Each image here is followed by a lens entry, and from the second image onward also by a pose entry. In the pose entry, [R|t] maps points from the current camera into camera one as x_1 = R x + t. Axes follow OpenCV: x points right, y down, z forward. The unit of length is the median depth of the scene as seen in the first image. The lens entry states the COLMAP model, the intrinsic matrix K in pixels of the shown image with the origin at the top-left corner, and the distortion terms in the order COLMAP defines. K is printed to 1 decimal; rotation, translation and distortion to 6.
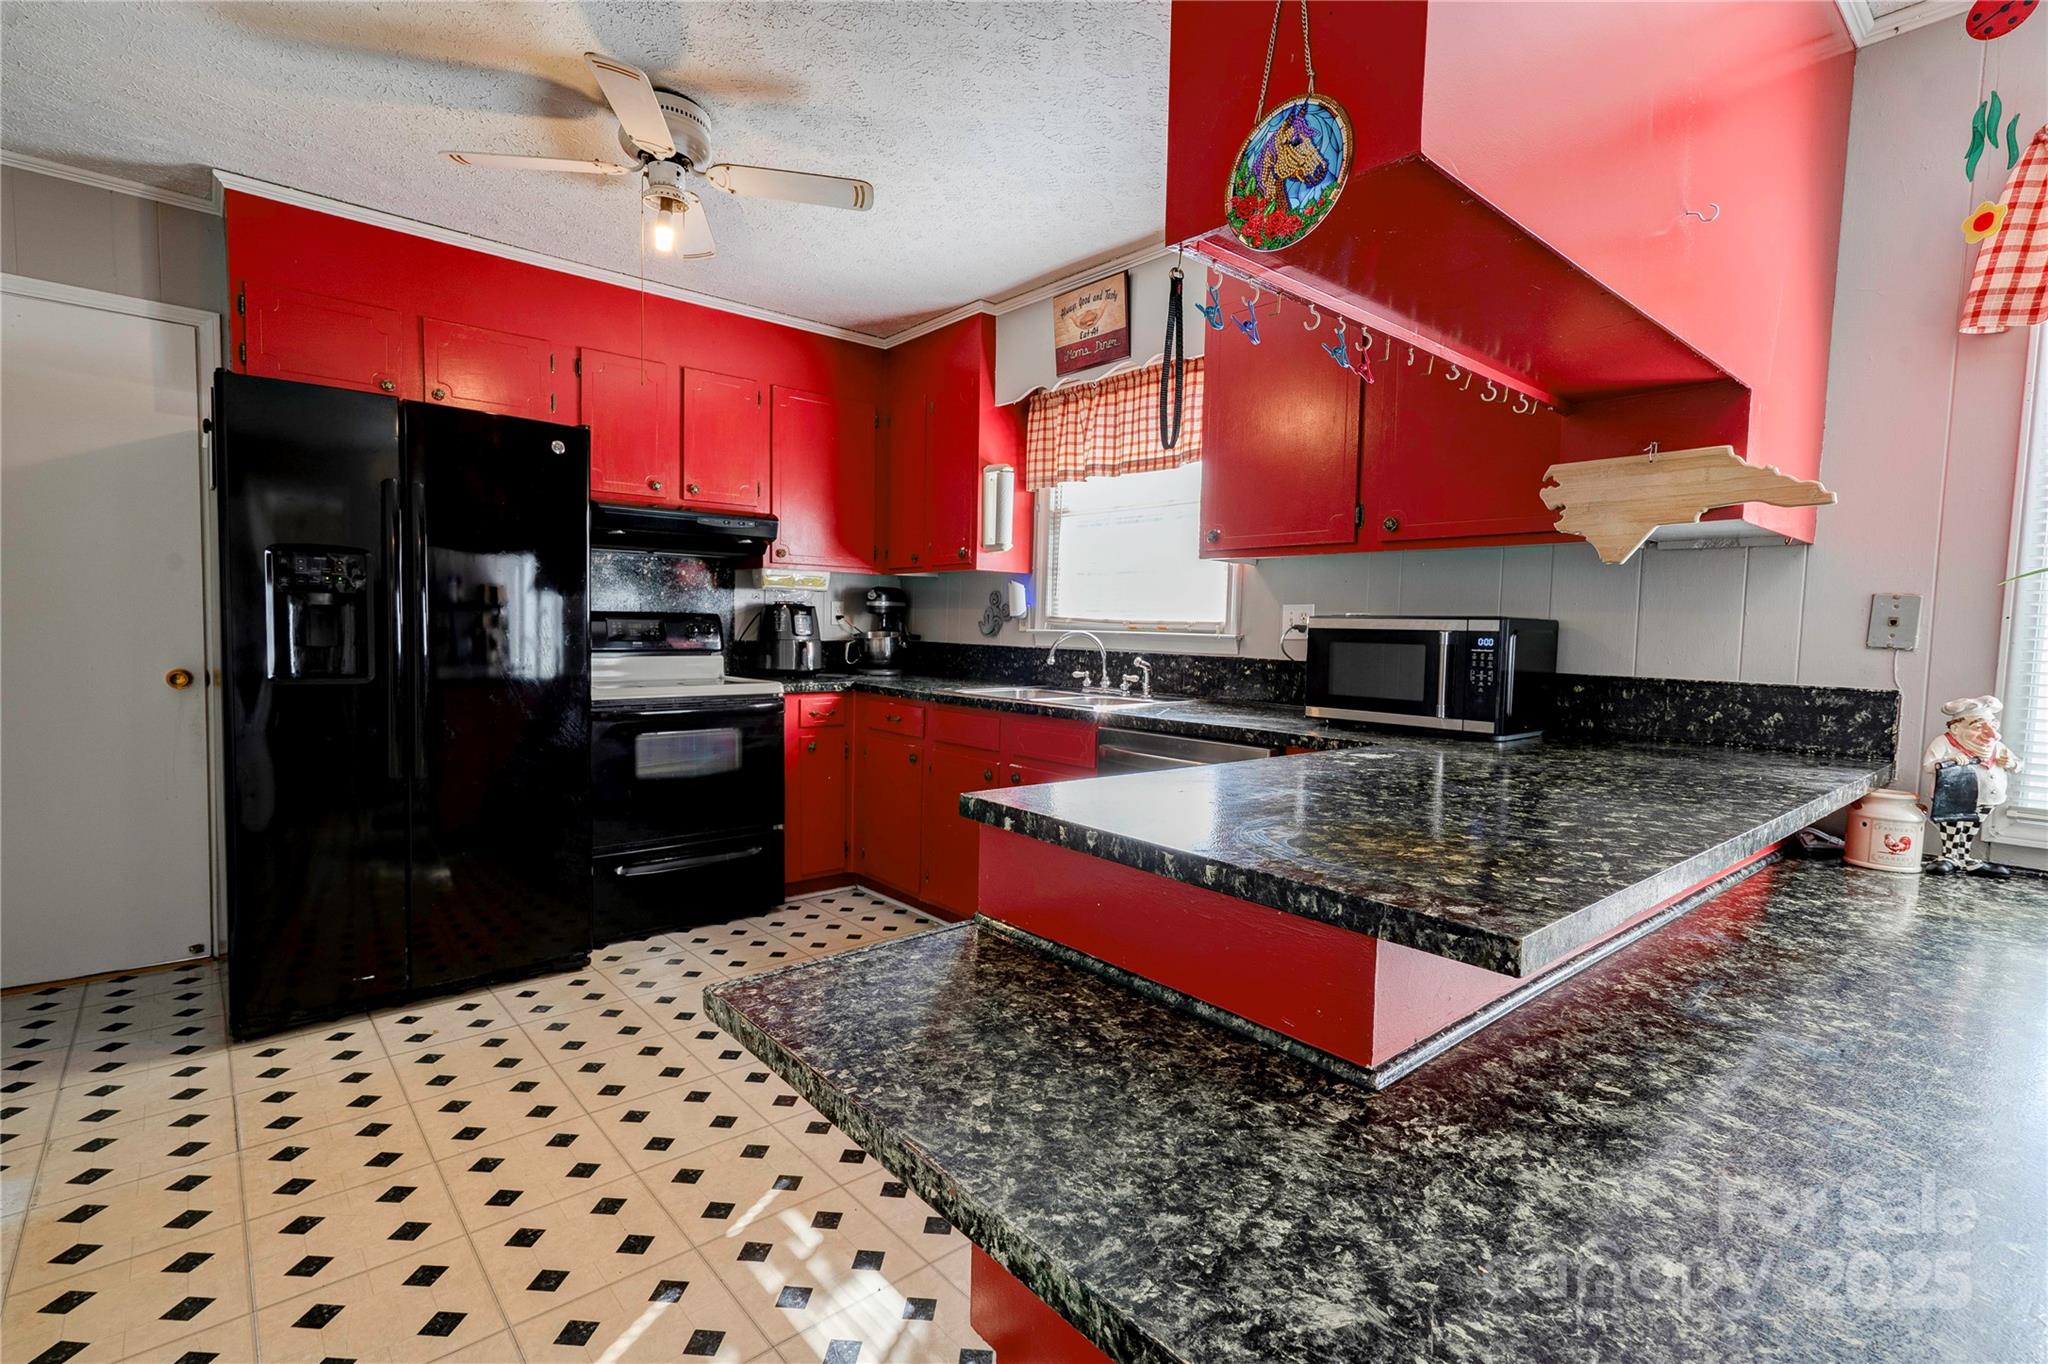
lens RADIAL K [[919.1, 0, 1026.7], [0, 919.1, 677.0], [0, 0, 1]] dist [-0.000668, 0.014203]
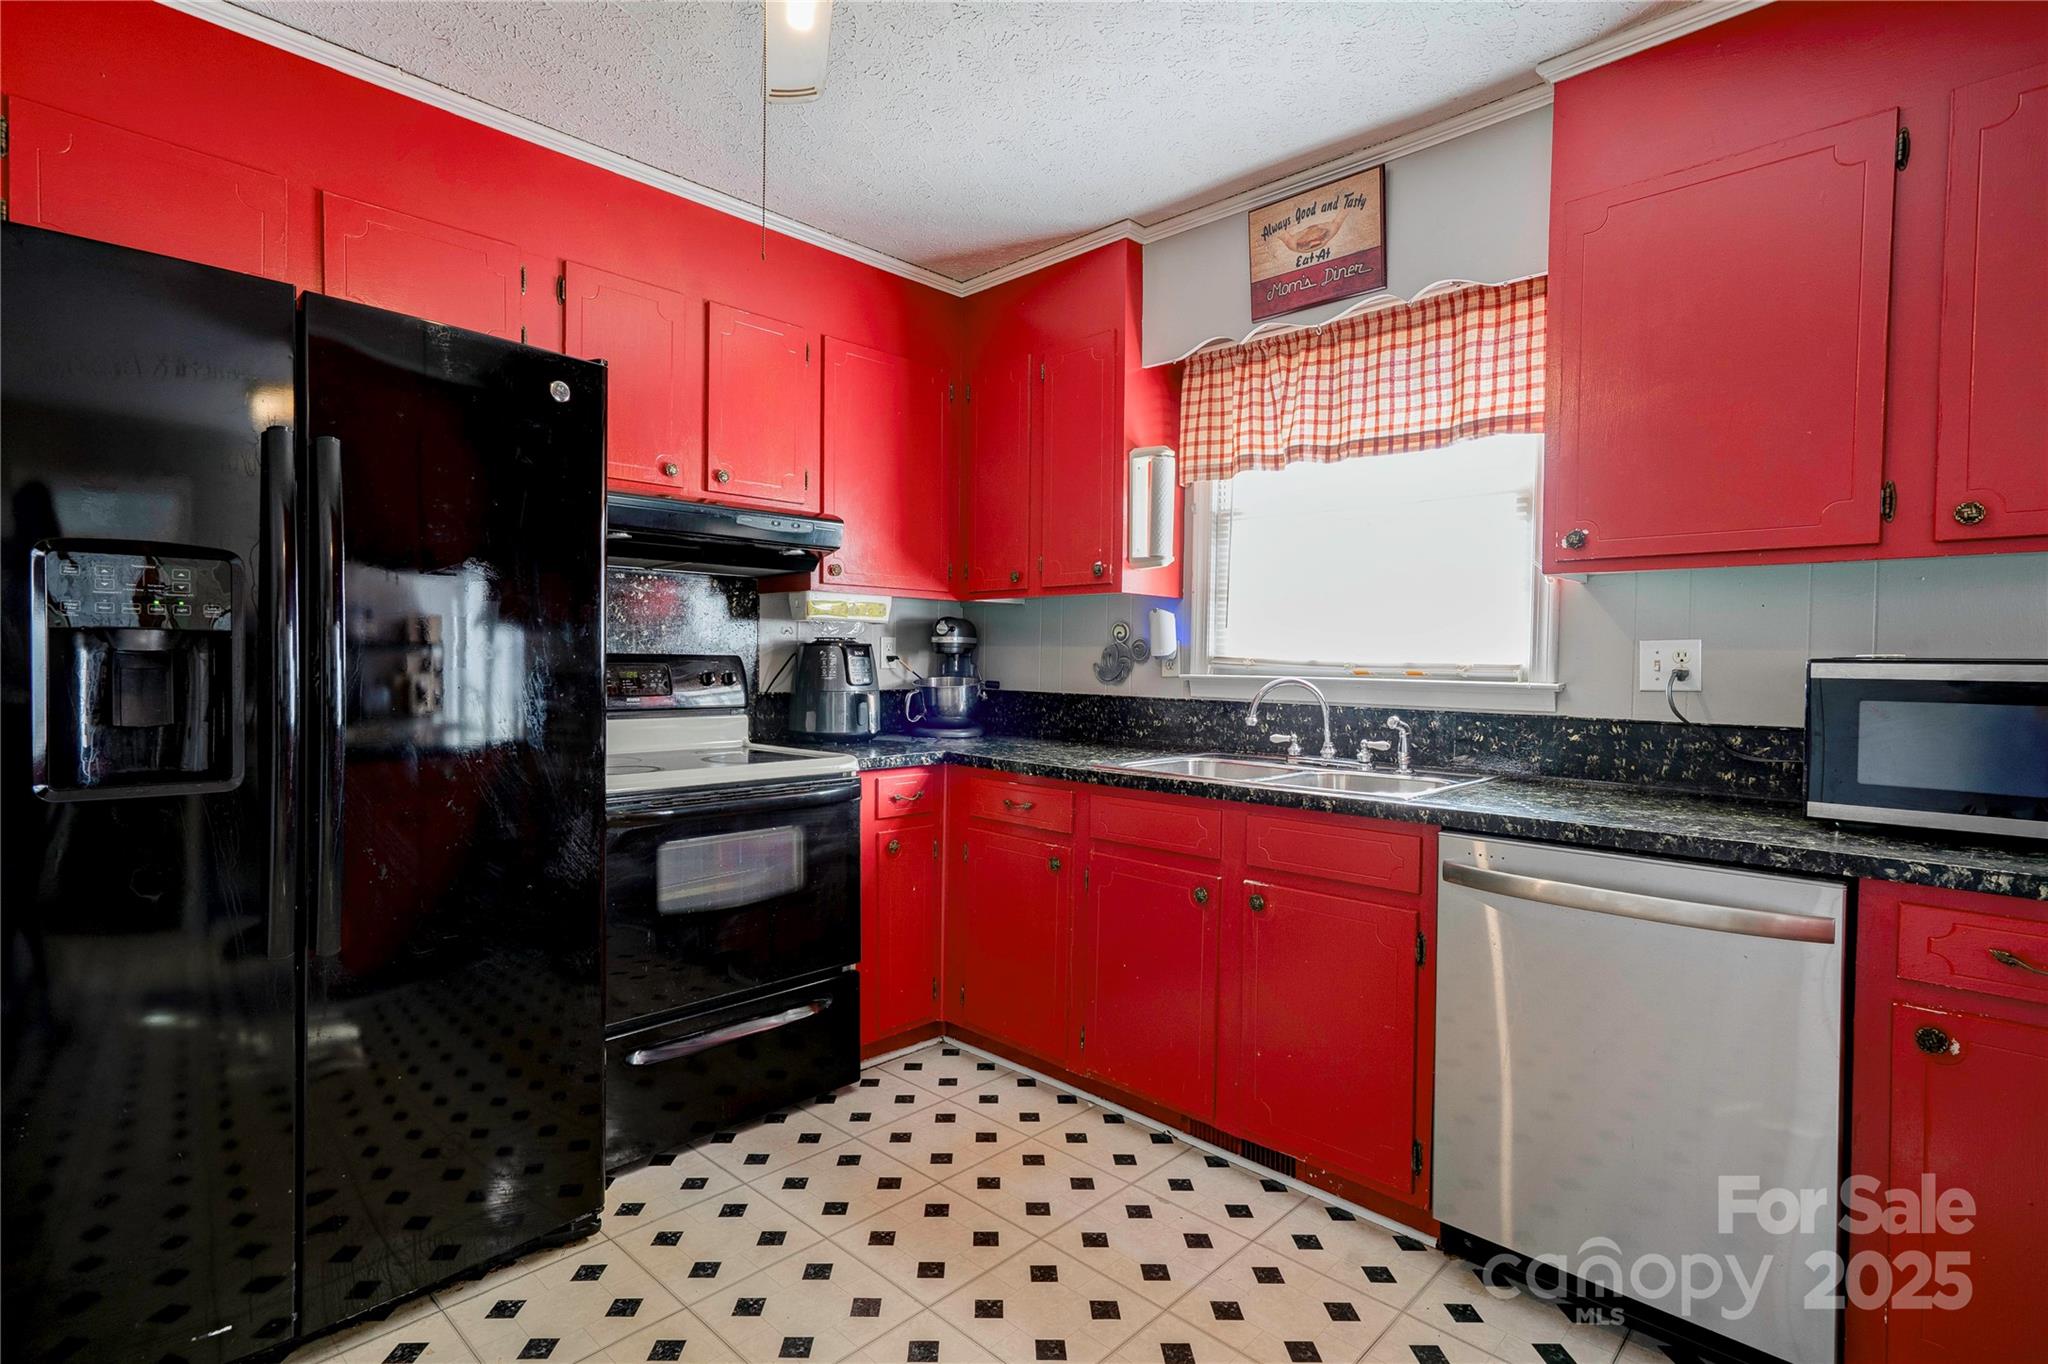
lens RADIAL K [[963.9, 0, 1013.8], [0, 963.9, 680.7], [0, 0, 1]] dist [-0.007383, 0.017770]
pose [[0.996342, -0.008556, 0.085026, -0.208485], [0.011368, 0.999402, -0.032650, -0.024874], [-0.084696, 0.033497, 0.995844, 0.268109]]
